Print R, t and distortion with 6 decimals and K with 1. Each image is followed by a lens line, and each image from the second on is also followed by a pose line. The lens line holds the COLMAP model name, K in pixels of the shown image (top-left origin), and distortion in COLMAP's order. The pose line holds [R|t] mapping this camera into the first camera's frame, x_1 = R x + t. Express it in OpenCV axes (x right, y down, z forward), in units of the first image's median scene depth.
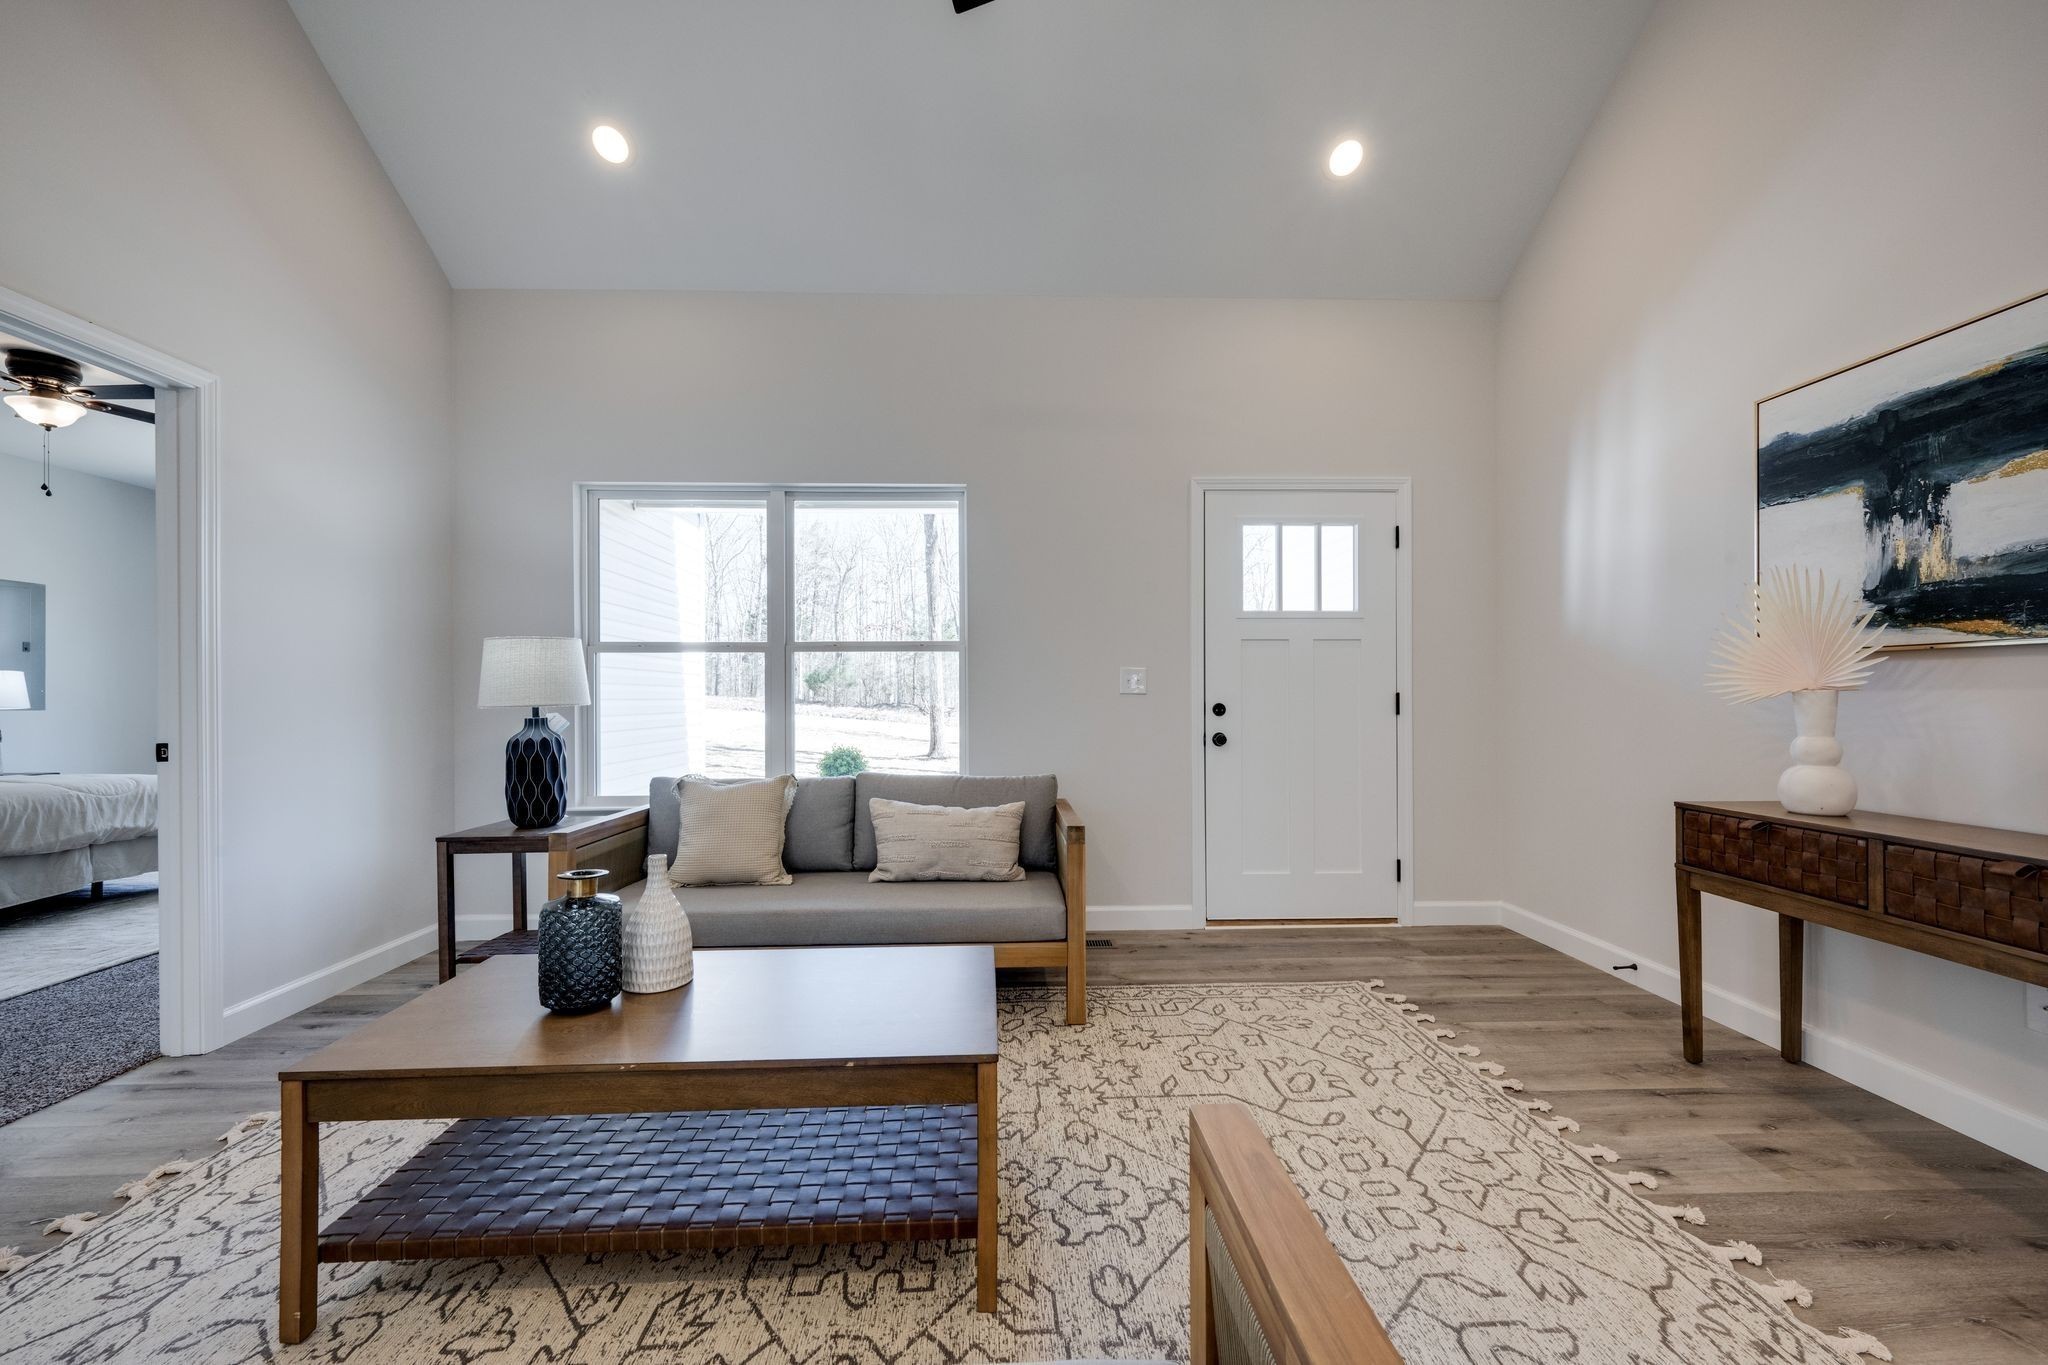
lens RADIAL K [[807.3, 0, 1015.8], [0, 807.3, 697.3], [0, 0, 1]] dist [0.001233, -0.000282]
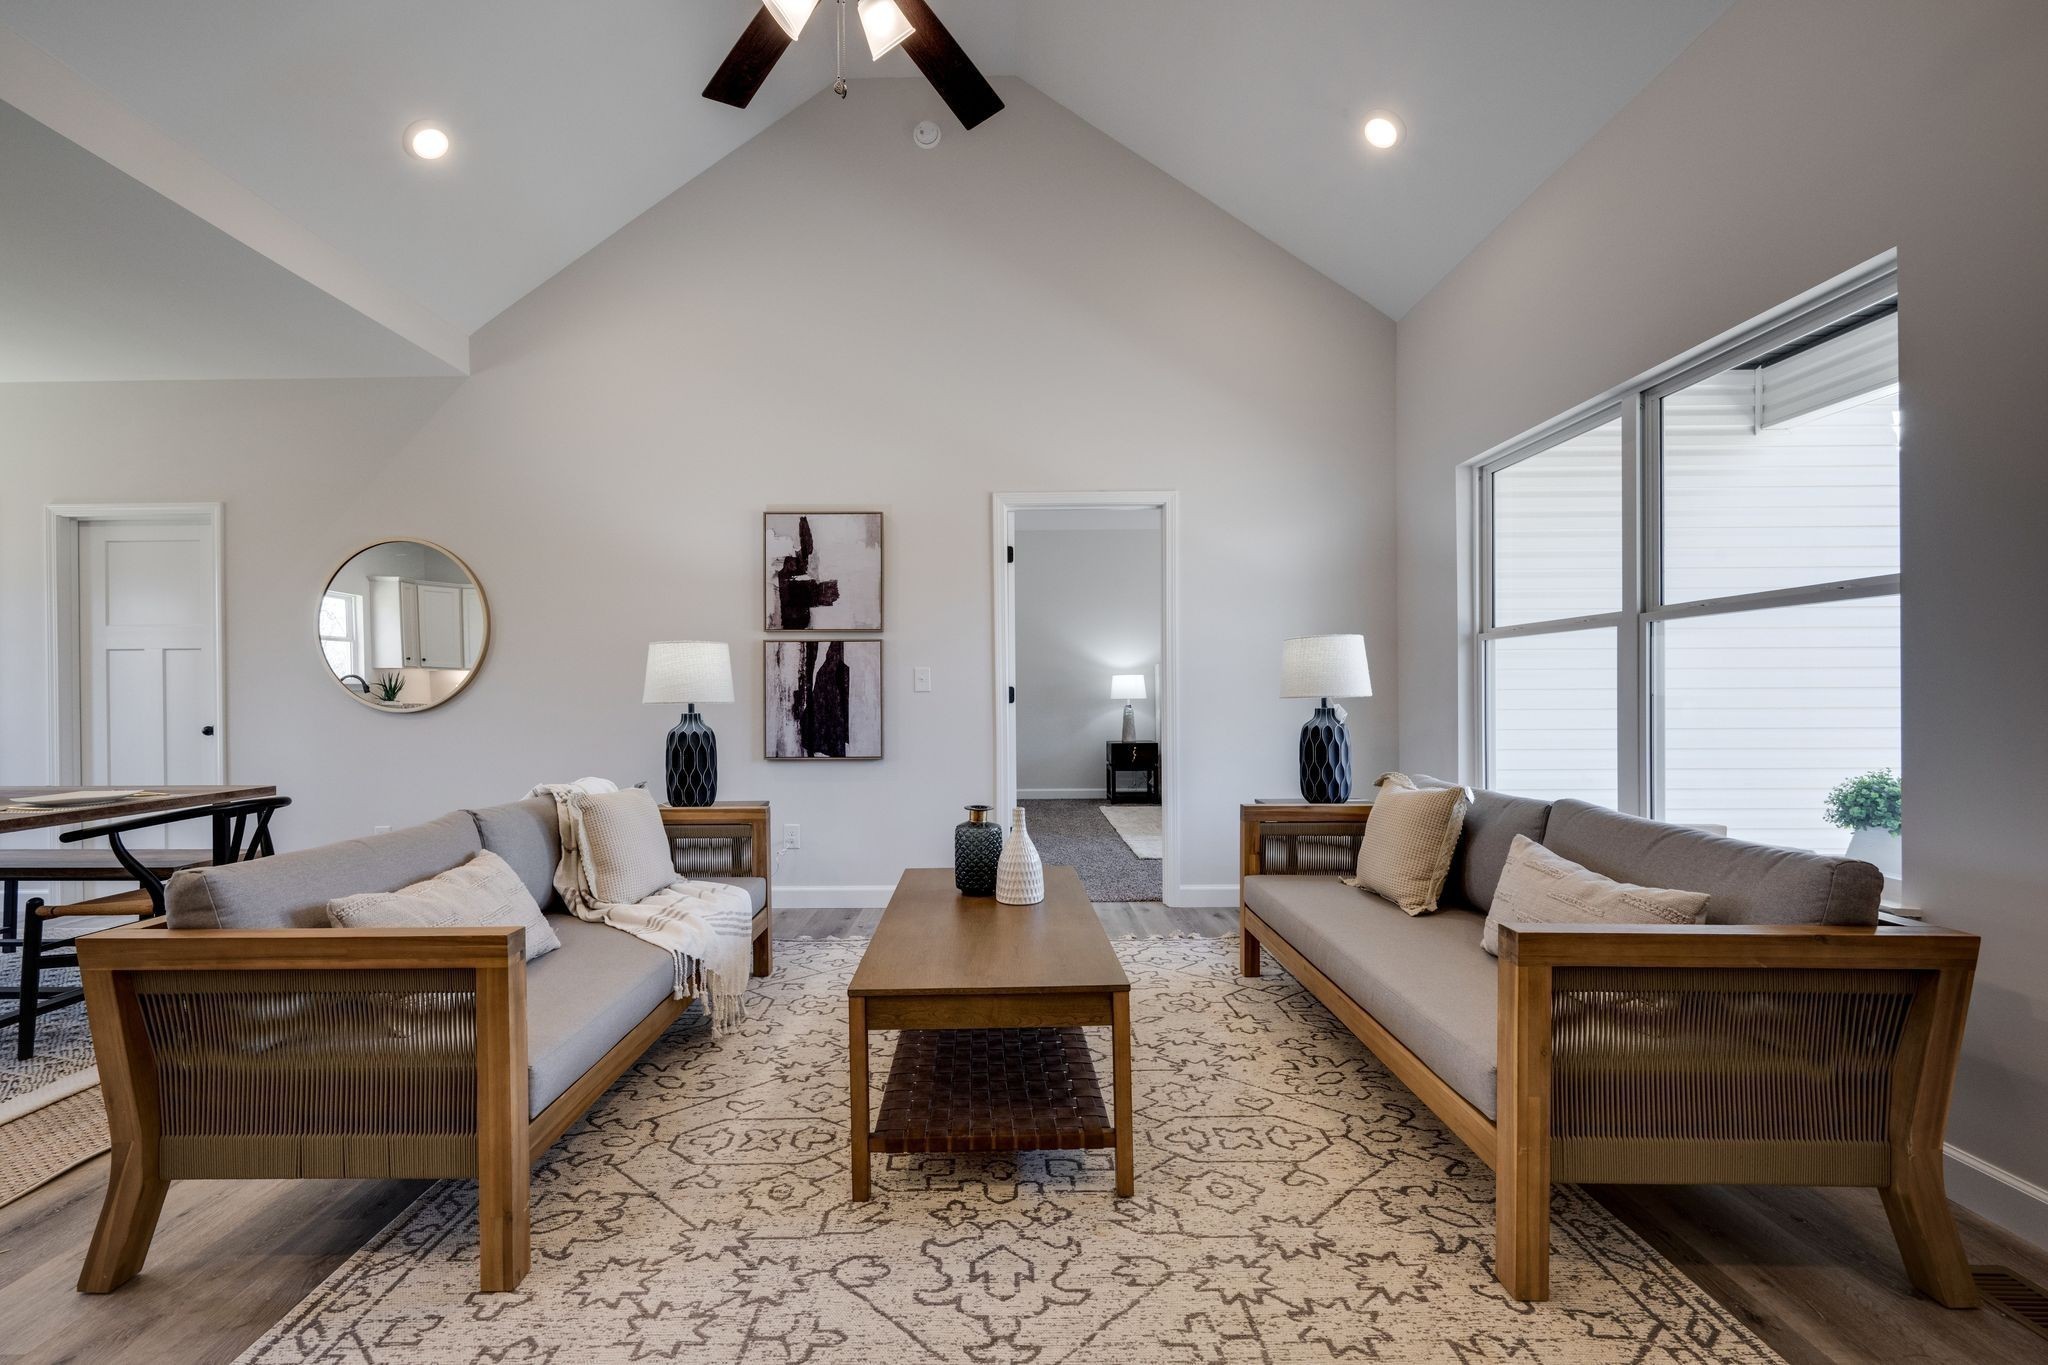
lens RADIAL K [[844.0, 0, 1019.7], [0, 844.0, 693.4], [0, 0, 1]] dist [-0.004105, -0.000355]
pose [[-0.033623, 0.005819, -0.999418, 0.592955], [0.008015, 0.999952, 0.005553, -0.004558], [0.999402, -0.007824, -0.033668, 0.626214]]
